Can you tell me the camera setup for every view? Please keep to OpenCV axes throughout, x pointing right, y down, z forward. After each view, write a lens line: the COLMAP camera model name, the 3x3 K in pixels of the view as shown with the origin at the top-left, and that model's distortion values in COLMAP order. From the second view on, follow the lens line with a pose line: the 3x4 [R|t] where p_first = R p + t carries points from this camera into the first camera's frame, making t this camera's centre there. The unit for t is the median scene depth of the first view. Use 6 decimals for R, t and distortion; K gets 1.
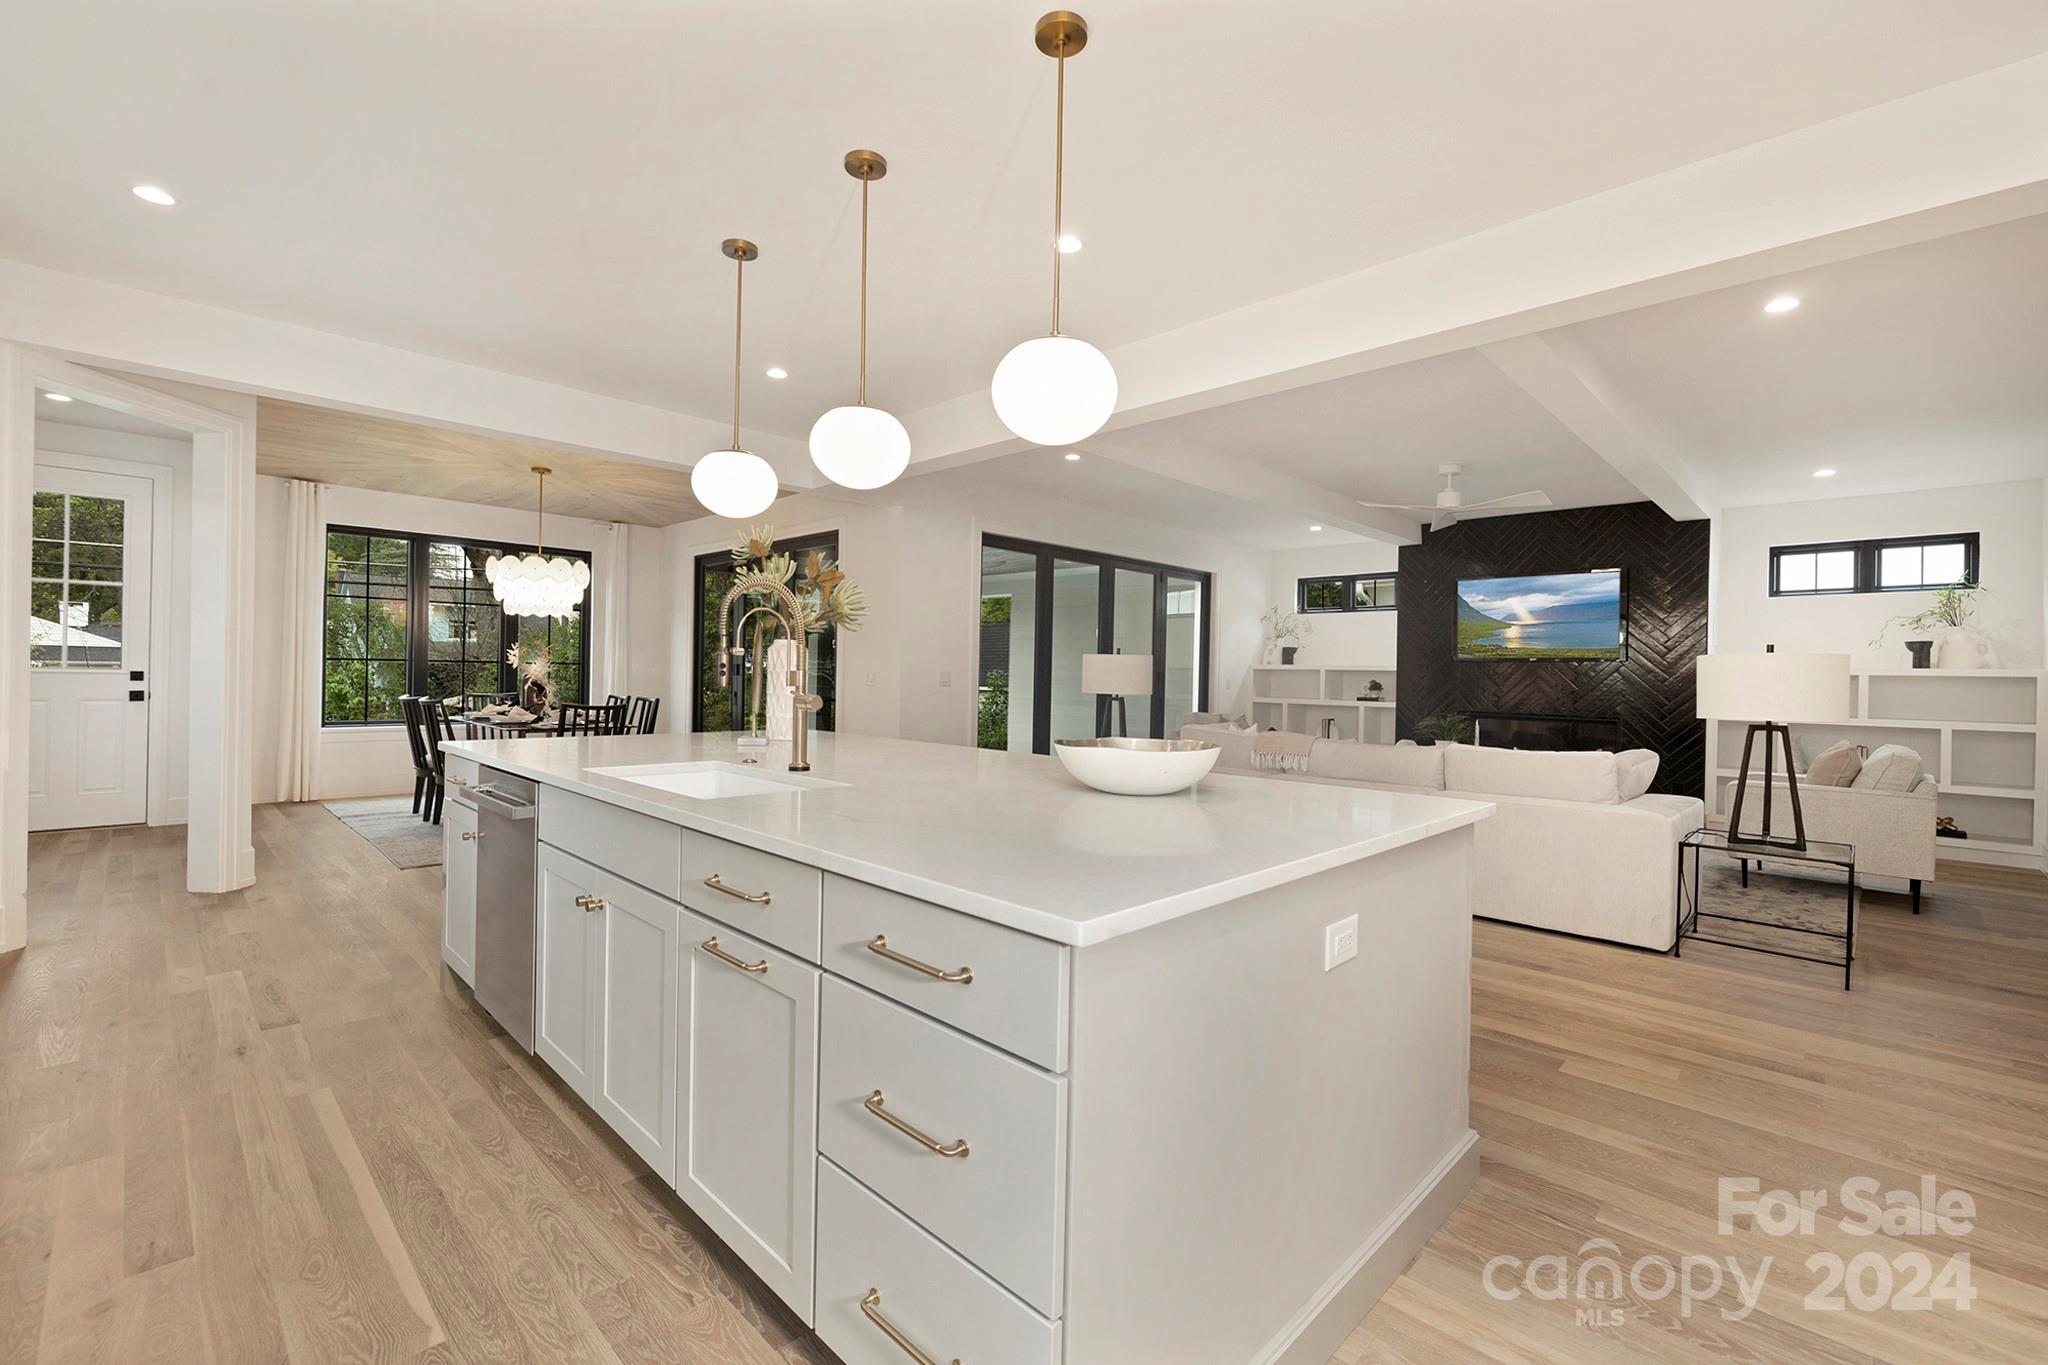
lens RADIAL K [[872.4, 0, 1014.3], [0, 872.4, 675.3], [0, 0, 1]] dist [-0.001733, -0.000873]
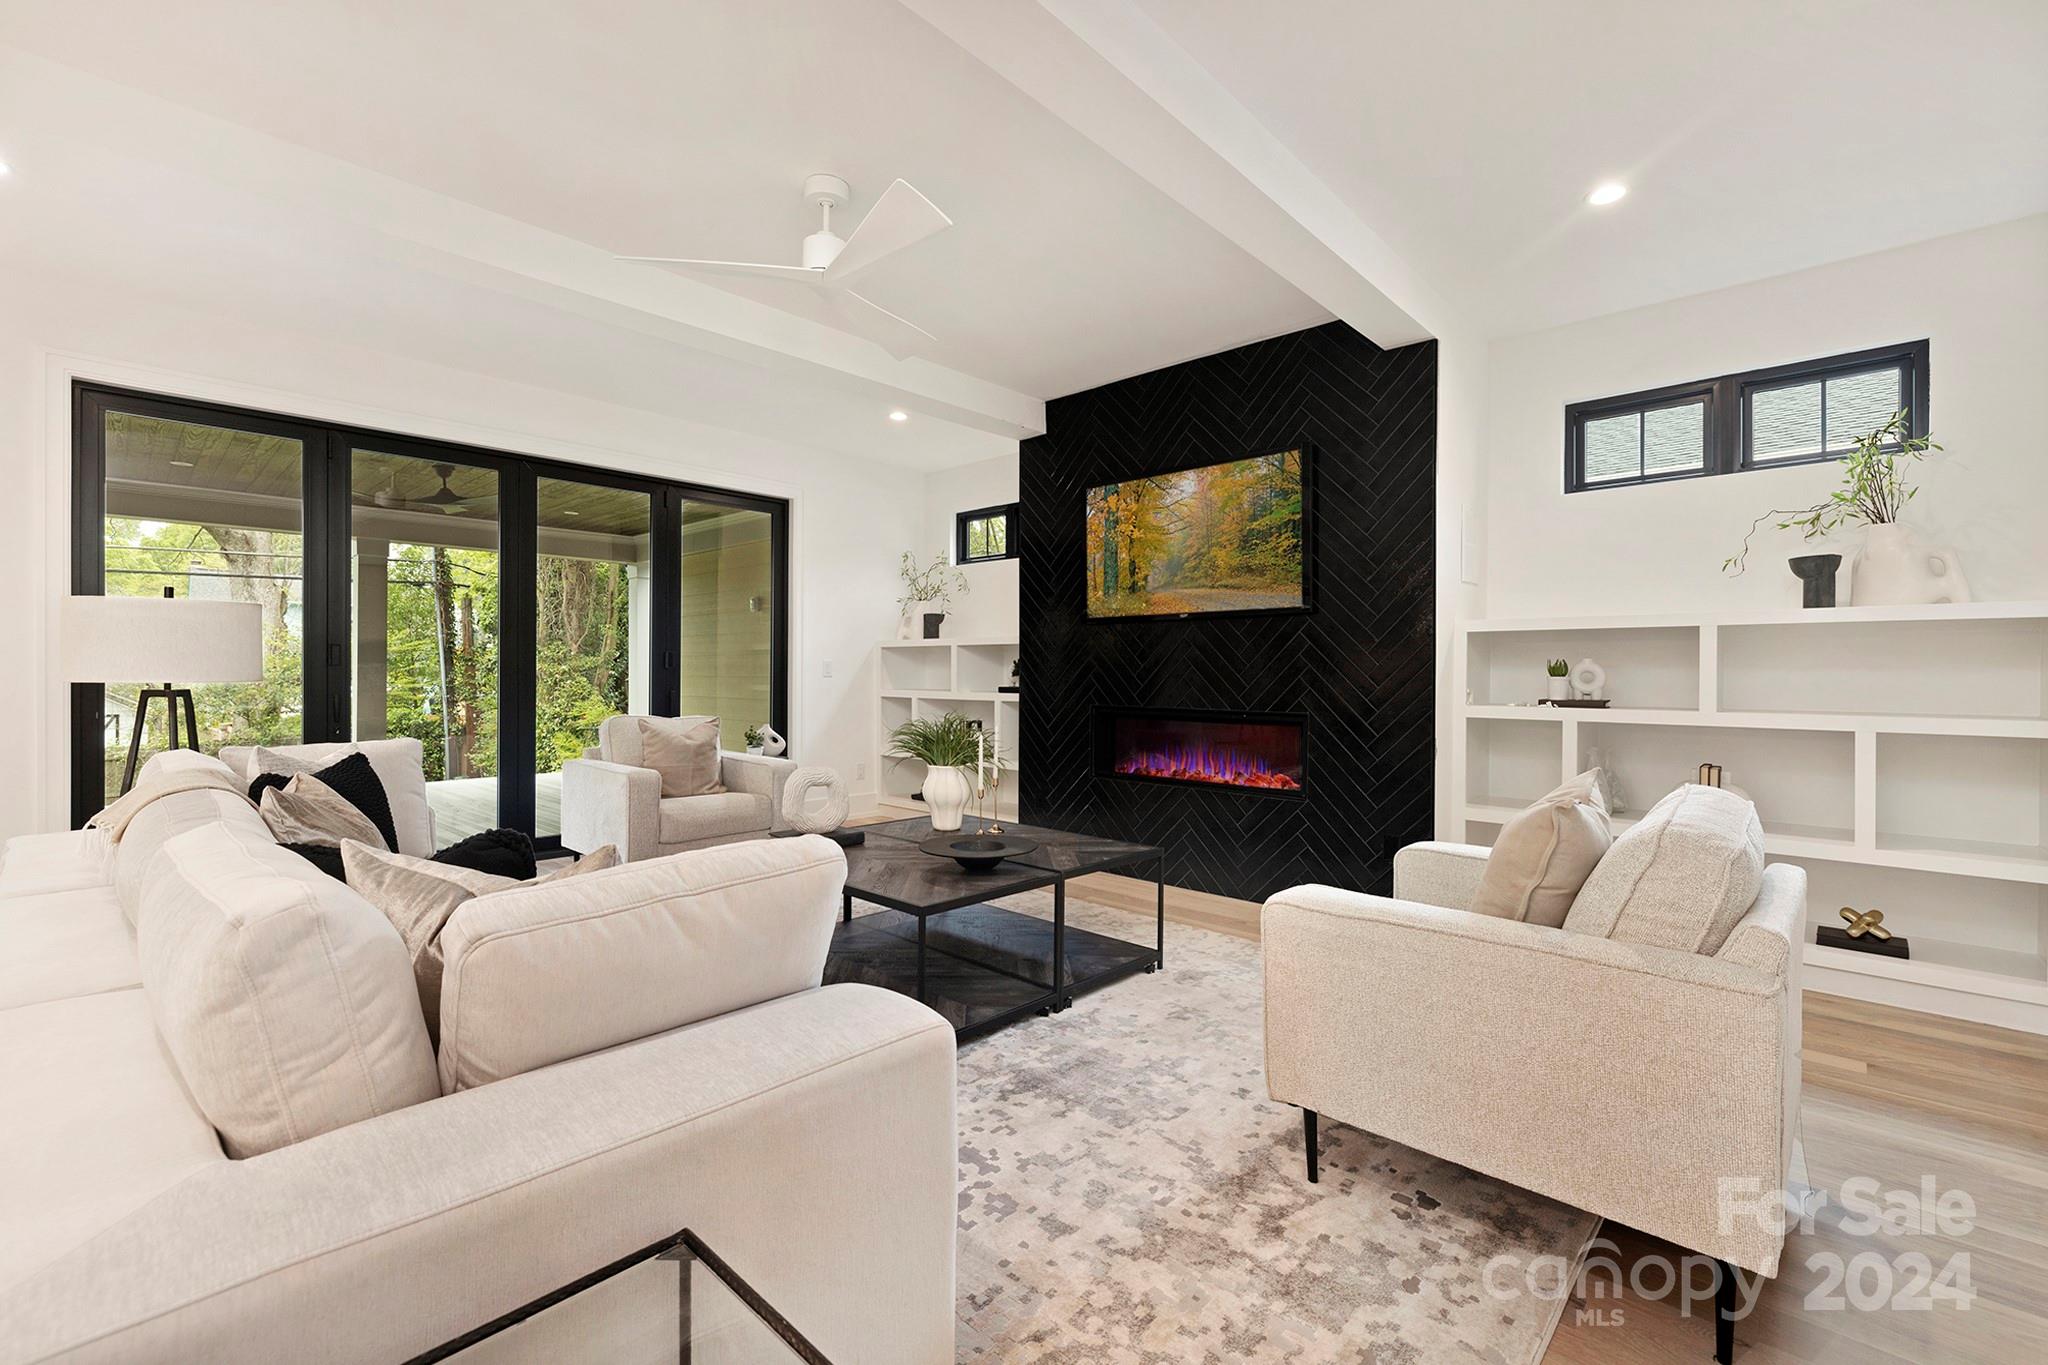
lens RADIAL K [[874.5, 0, 1031.2], [0, 874.5, 677.5], [0, 0, 1]] dist [0.001864, 0.000295]
pose [[0.999394, -0.013515, 0.032087, 0.553715], [0.013368, 0.999899, 0.004793, 0.021560], [-0.032148, -0.004362, 0.999474, 0.492878]]
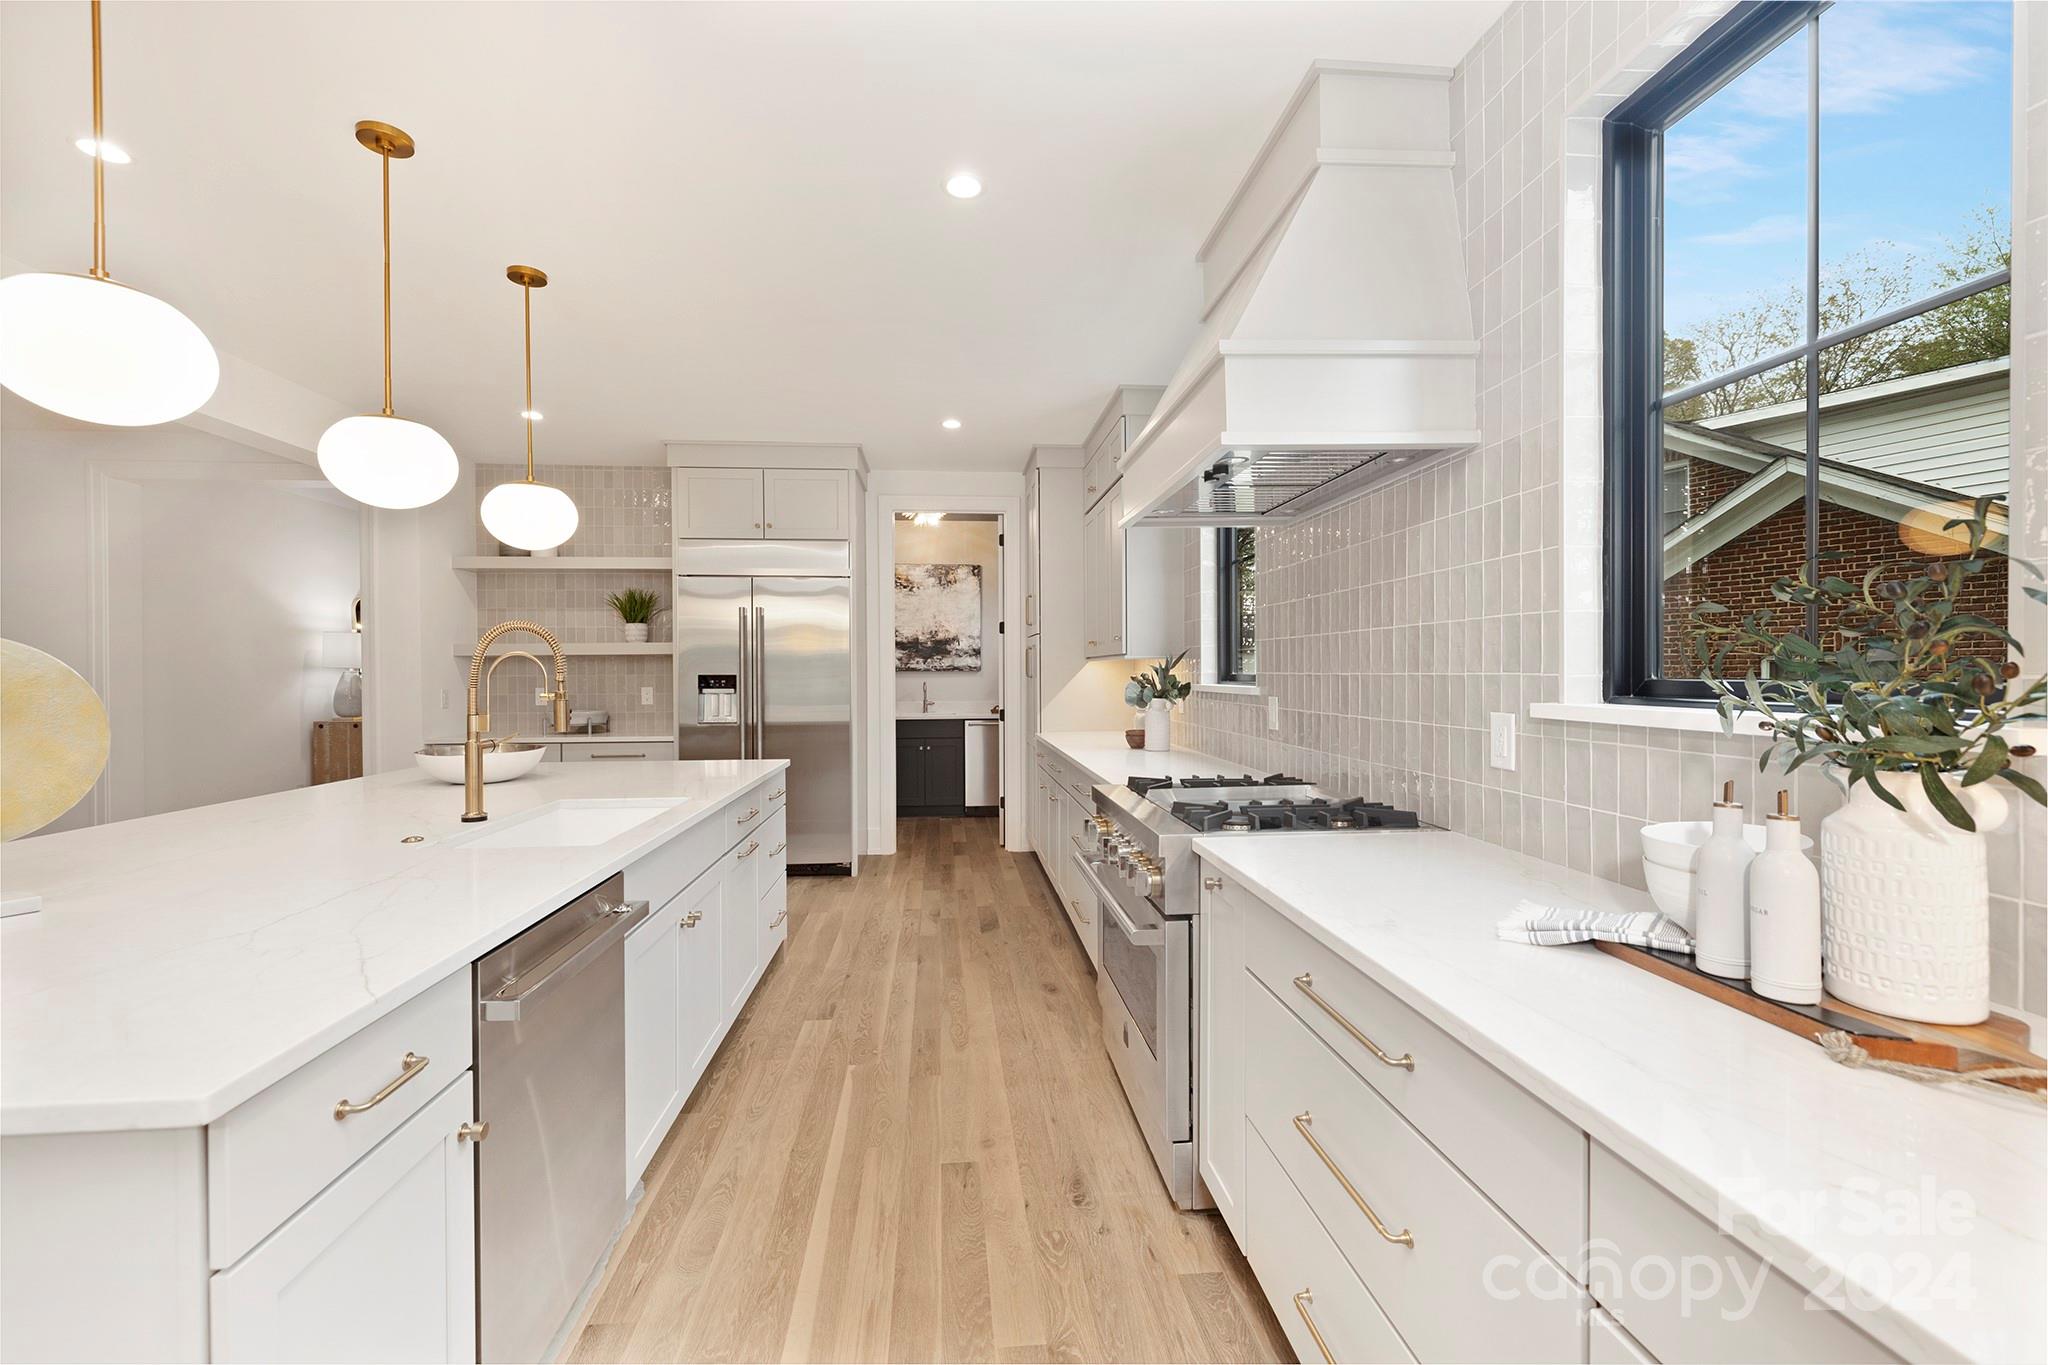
lens RADIAL K [[859.5, 0, 1015.1], [0, 859.5, 677.1], [0, 0, 1]] dist [-0.001934, -0.000150]
pose [[-0.762785, -0.020941, 0.646313, -0.486872], [-0.008713, 0.999718, 0.022109, -0.026958], [-0.646593, 0.011233, -0.762752, 0.501889]]
